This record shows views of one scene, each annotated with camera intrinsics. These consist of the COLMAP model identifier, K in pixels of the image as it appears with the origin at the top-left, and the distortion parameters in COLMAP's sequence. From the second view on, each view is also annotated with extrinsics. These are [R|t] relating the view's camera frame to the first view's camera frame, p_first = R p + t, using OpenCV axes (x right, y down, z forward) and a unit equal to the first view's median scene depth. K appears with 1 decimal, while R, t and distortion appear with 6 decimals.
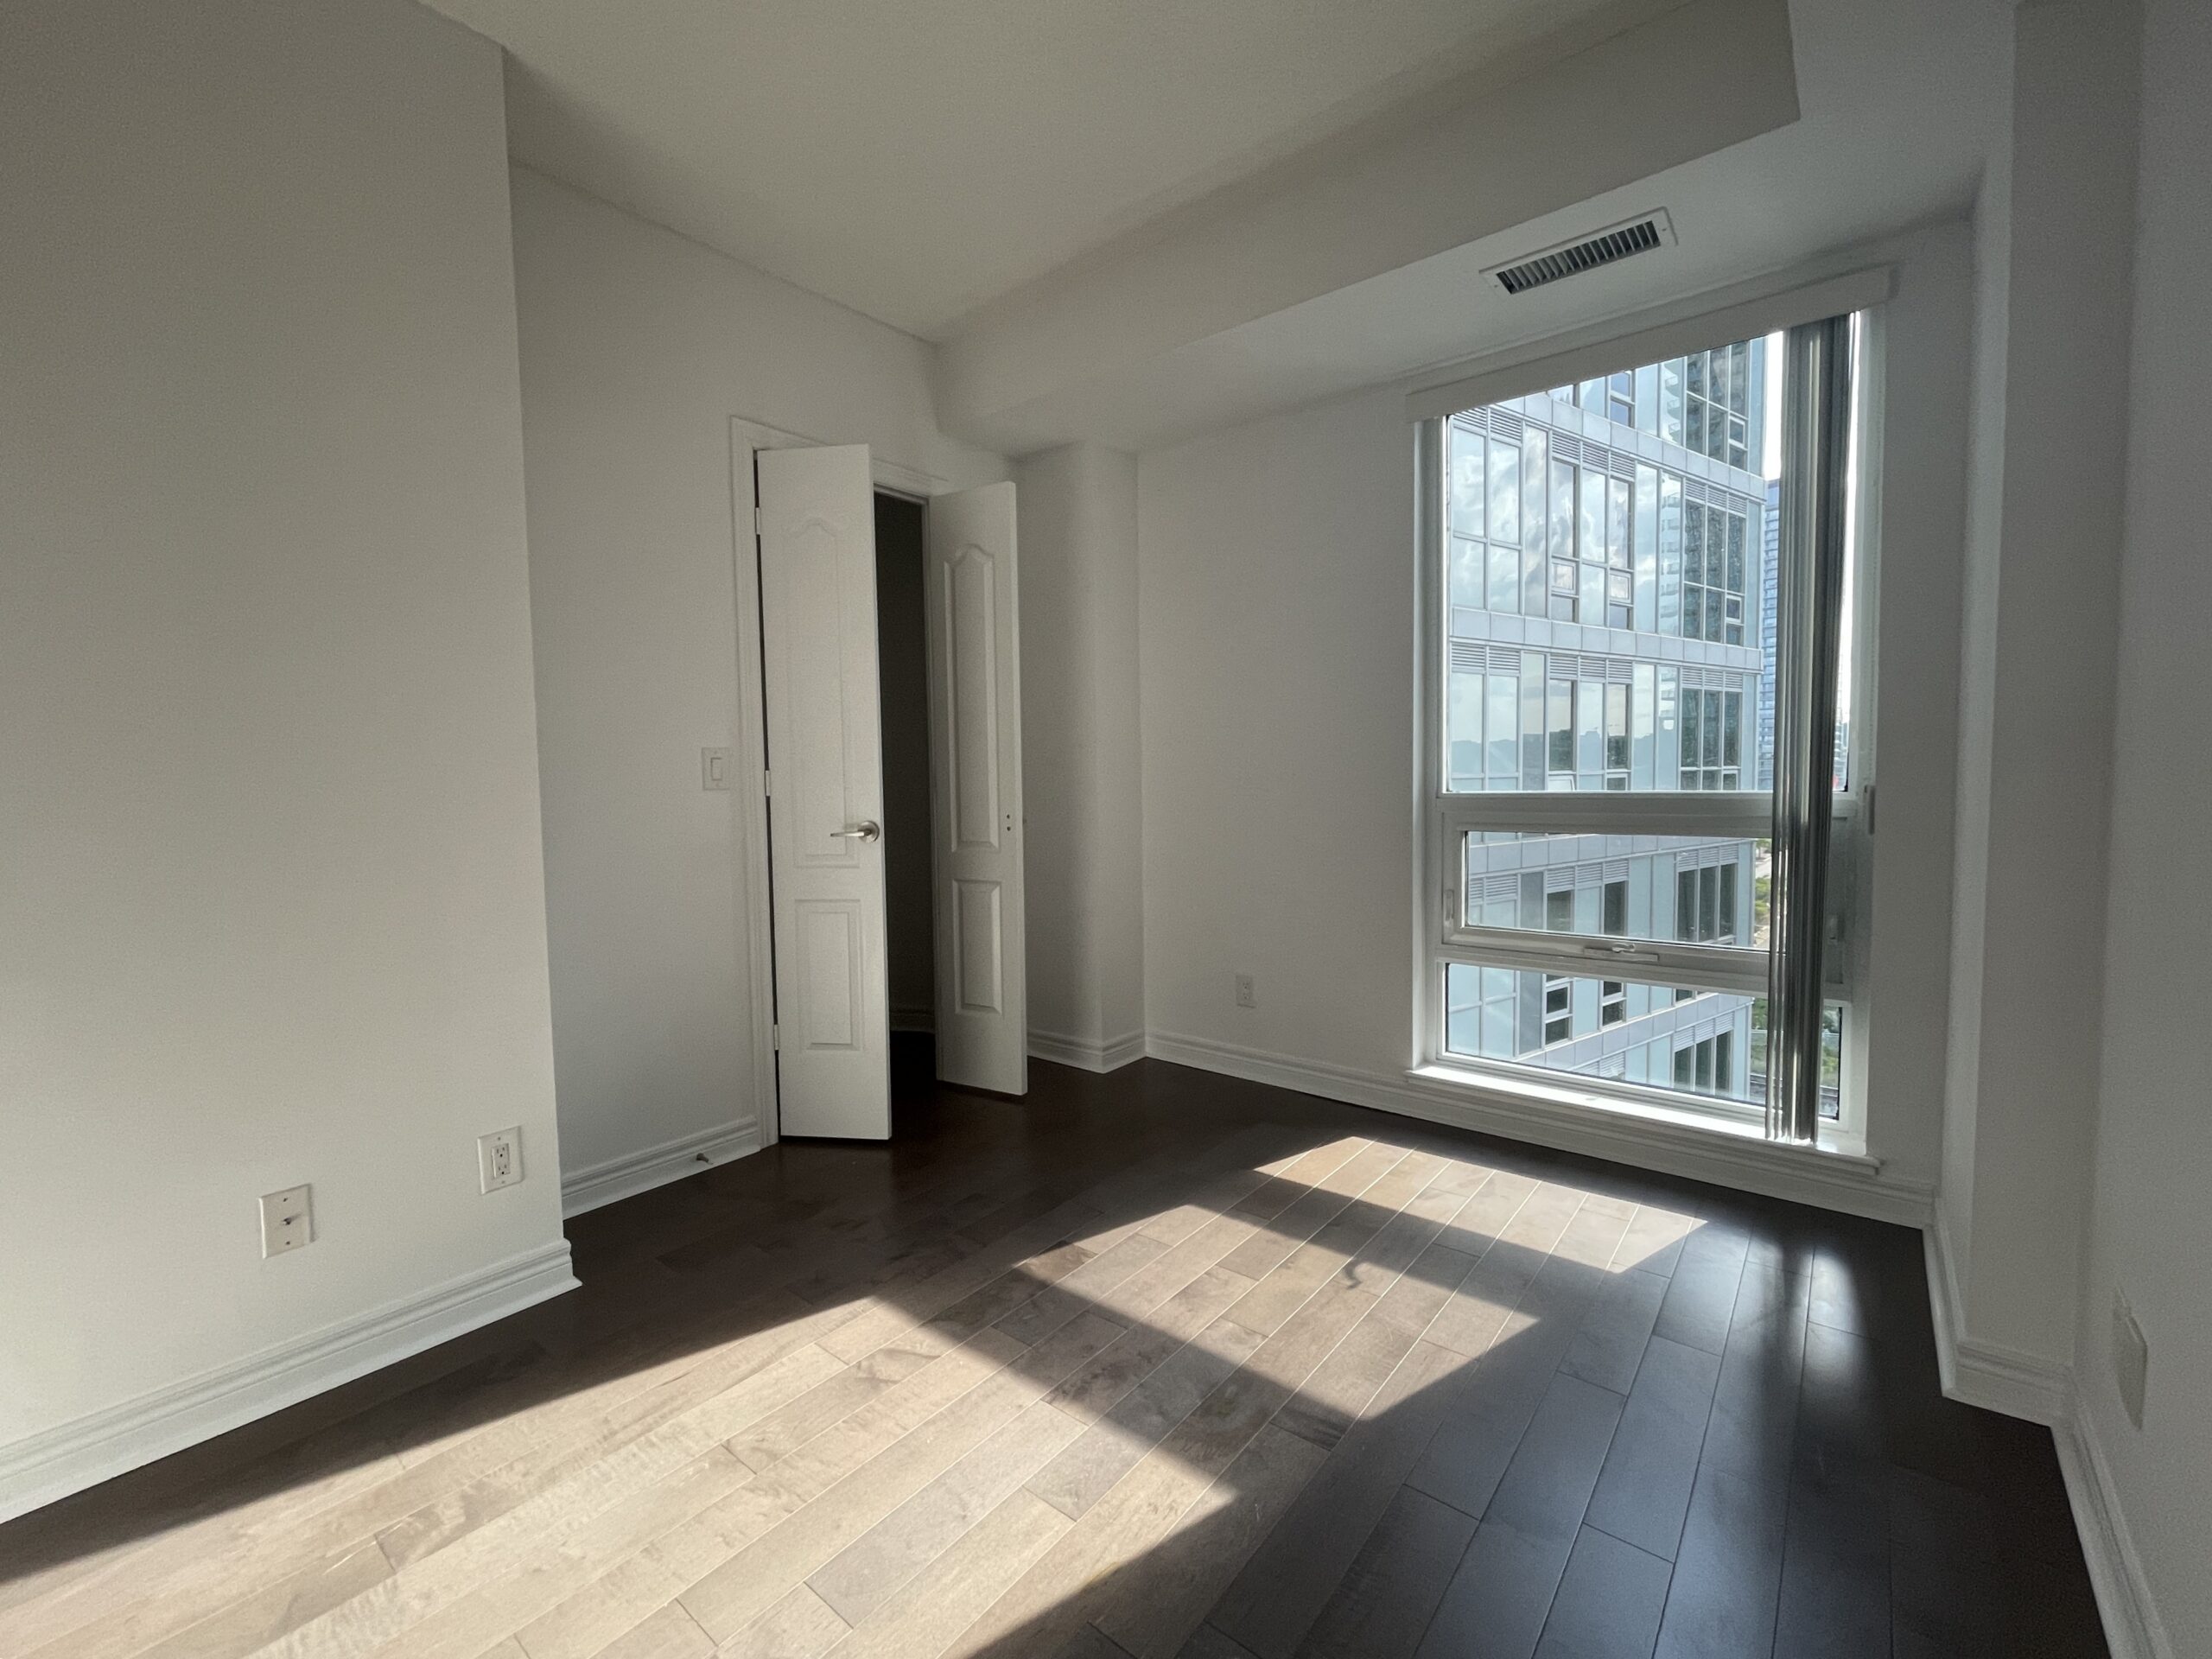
lens RADIAL K [[885.8, 0, 1090.0], [0, 885.8, 827.2], [0, 0, 1]] dist [0.000152, 0.000247]
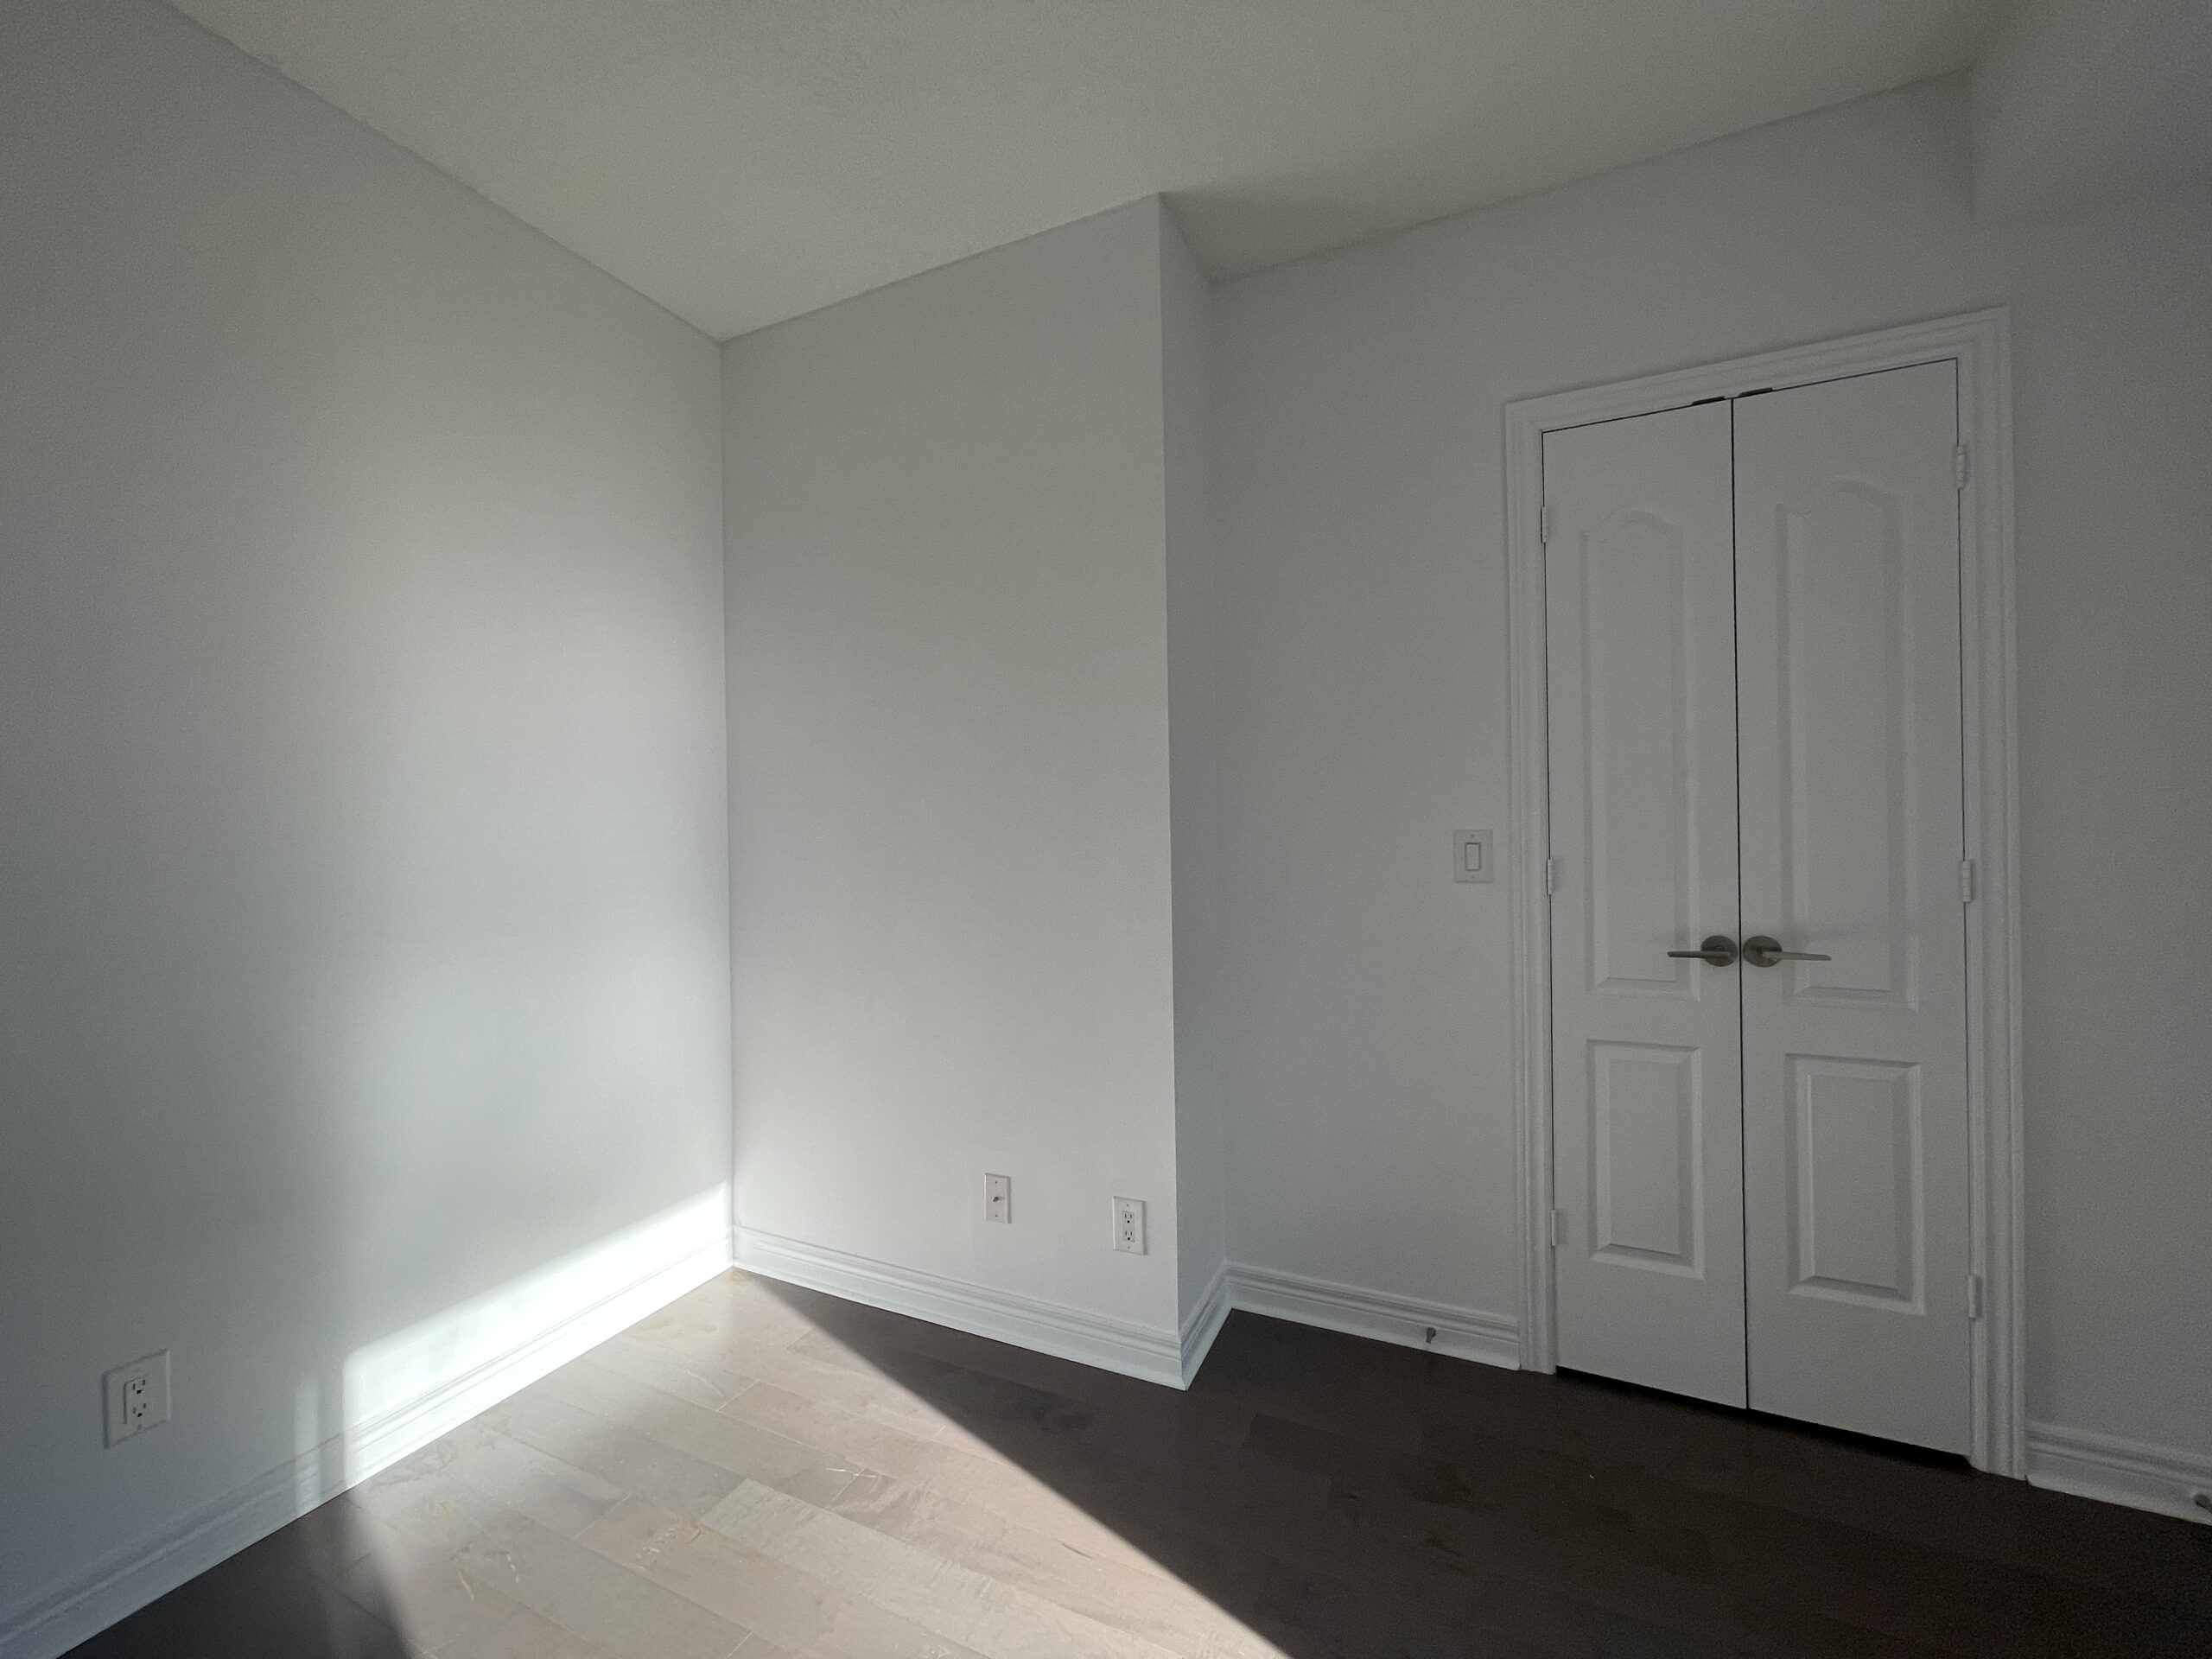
lens RADIAL K [[885.8, 0, 1090.0], [0, 885.8, 827.2], [0, 0, 1]] dist [0.000152, 0.000247]
pose [[0.264963, 0.017453, -0.964101, 0.354729], [-0.047552, 0.998856, 0.005013, -0.112156], [0.963085, 0.044517, 0.265490, 0.643737]]
